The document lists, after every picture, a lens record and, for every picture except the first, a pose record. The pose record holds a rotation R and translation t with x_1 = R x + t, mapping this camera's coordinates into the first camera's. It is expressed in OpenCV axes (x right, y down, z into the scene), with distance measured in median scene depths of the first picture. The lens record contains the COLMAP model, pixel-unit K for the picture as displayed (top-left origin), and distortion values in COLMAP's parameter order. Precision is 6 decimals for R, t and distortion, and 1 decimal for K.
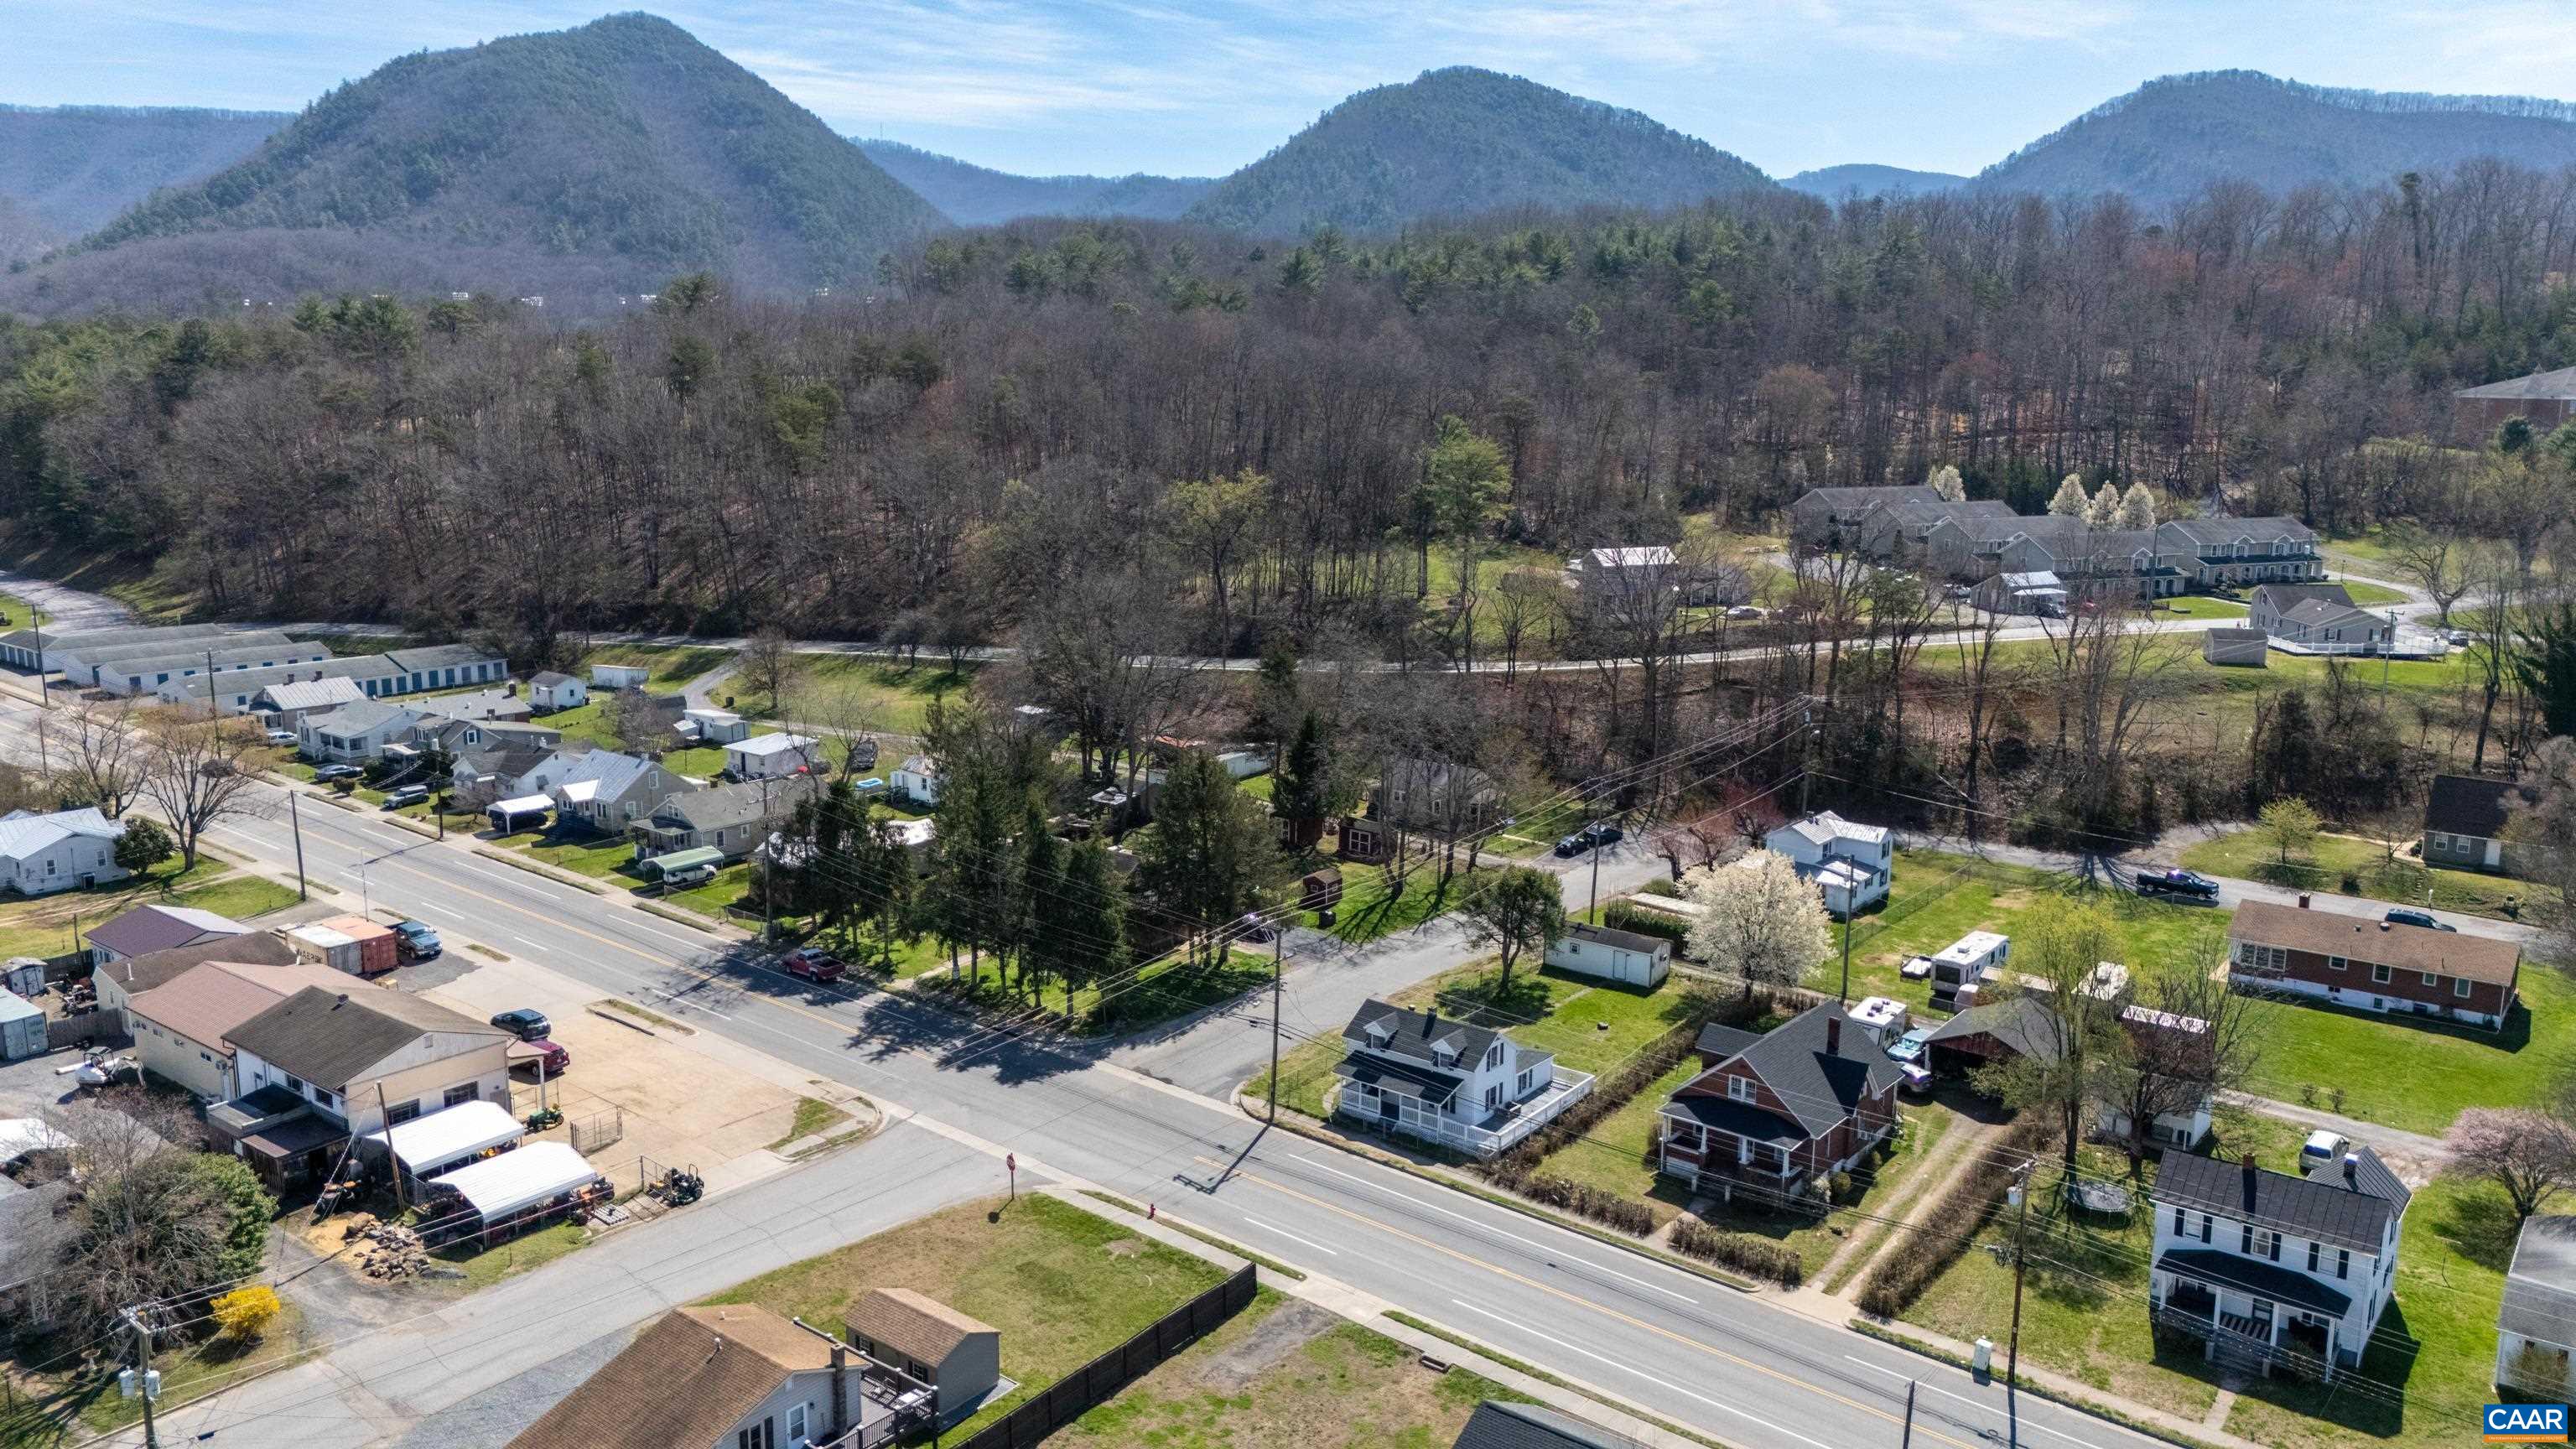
lens RADIAL K [[1879.4, 0, 1285.2], [0, 1879.4, 751.1], [0, 0, 1]] dist [0.093927, -0.107161]
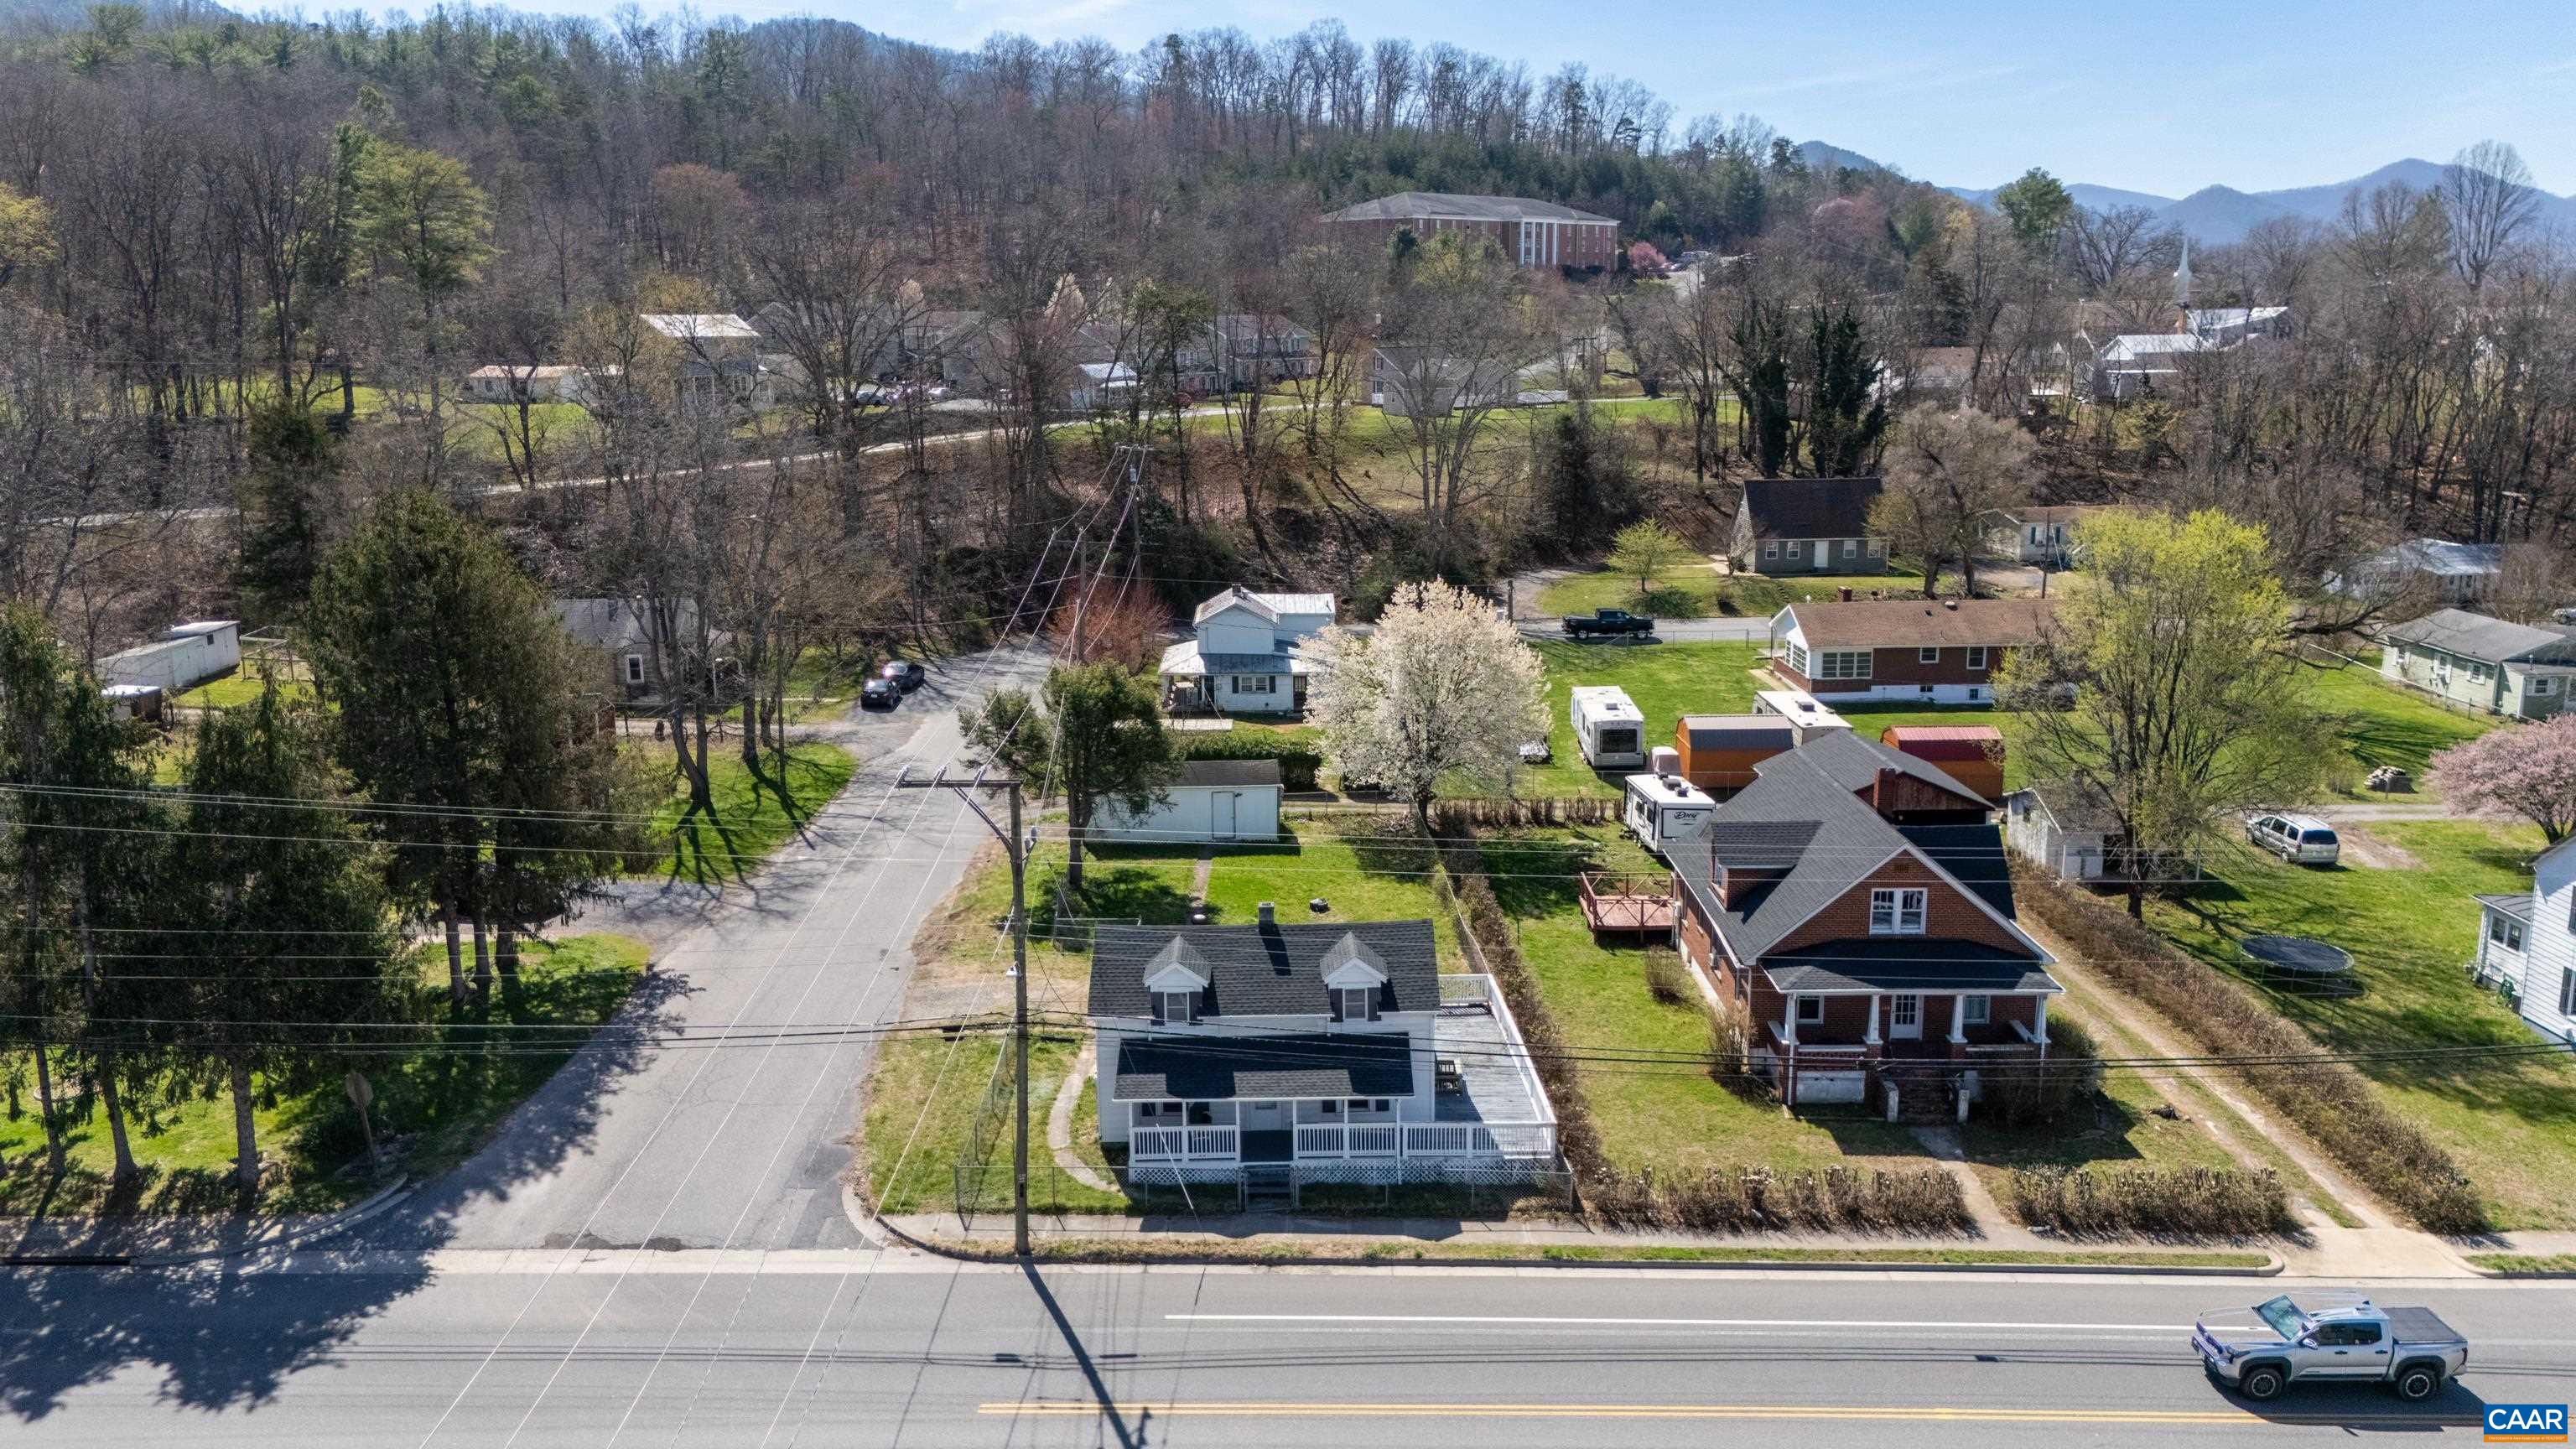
lens RADIAL K [[1897.4, 0, 1283.4], [0, 1897.4, 732.8], [0, 0, 1]] dist [0.063562, -0.048842]
pose [[0.779177, -0.148733, 0.608902, -0.180202], [0.142108, 0.988061, 0.059501, 0.061019], [-0.610482, 0.040168, 0.791011, 0.571804]]
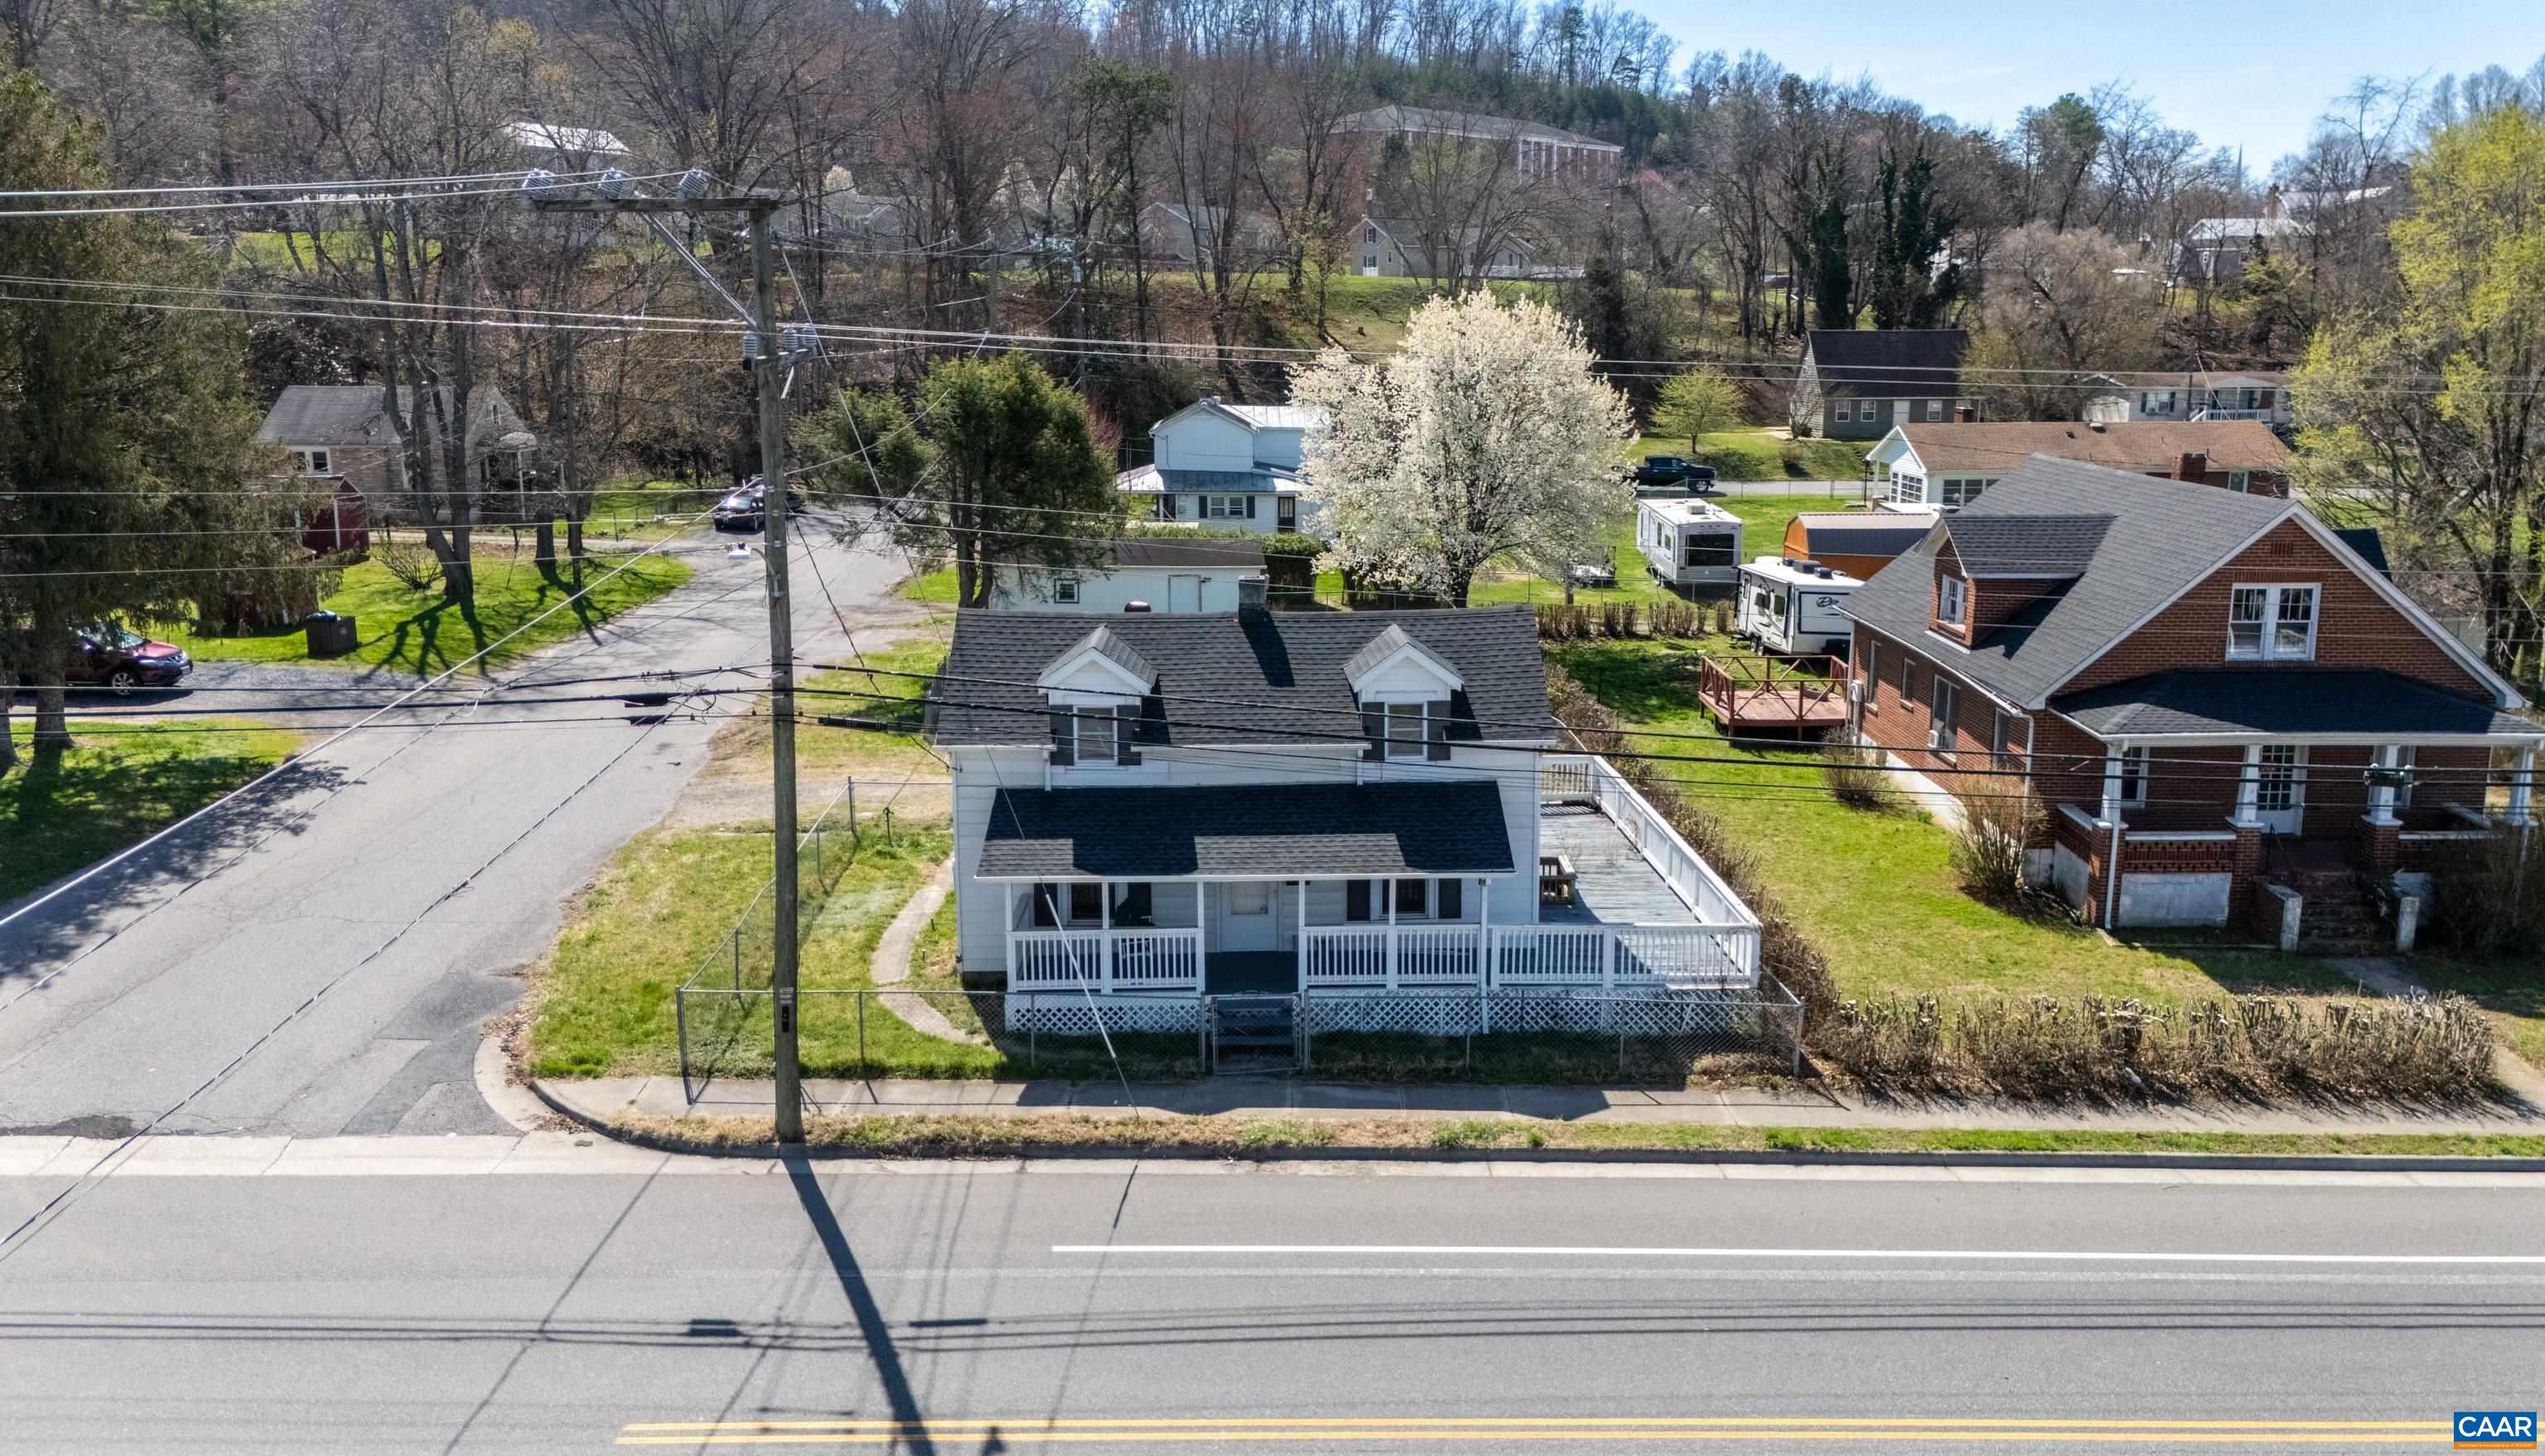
lens RADIAL K [[1953.0, 0, 1318.0], [0, 1953.0, 731.8], [0, 0, 1]] dist [0.042115, -0.004894]
pose [[0.759636, -0.142094, 0.634636, -0.088550], [0.135157, 0.989026, 0.059664, 0.130491], [-0.636150, 0.040453, 0.770505, 0.710476]]
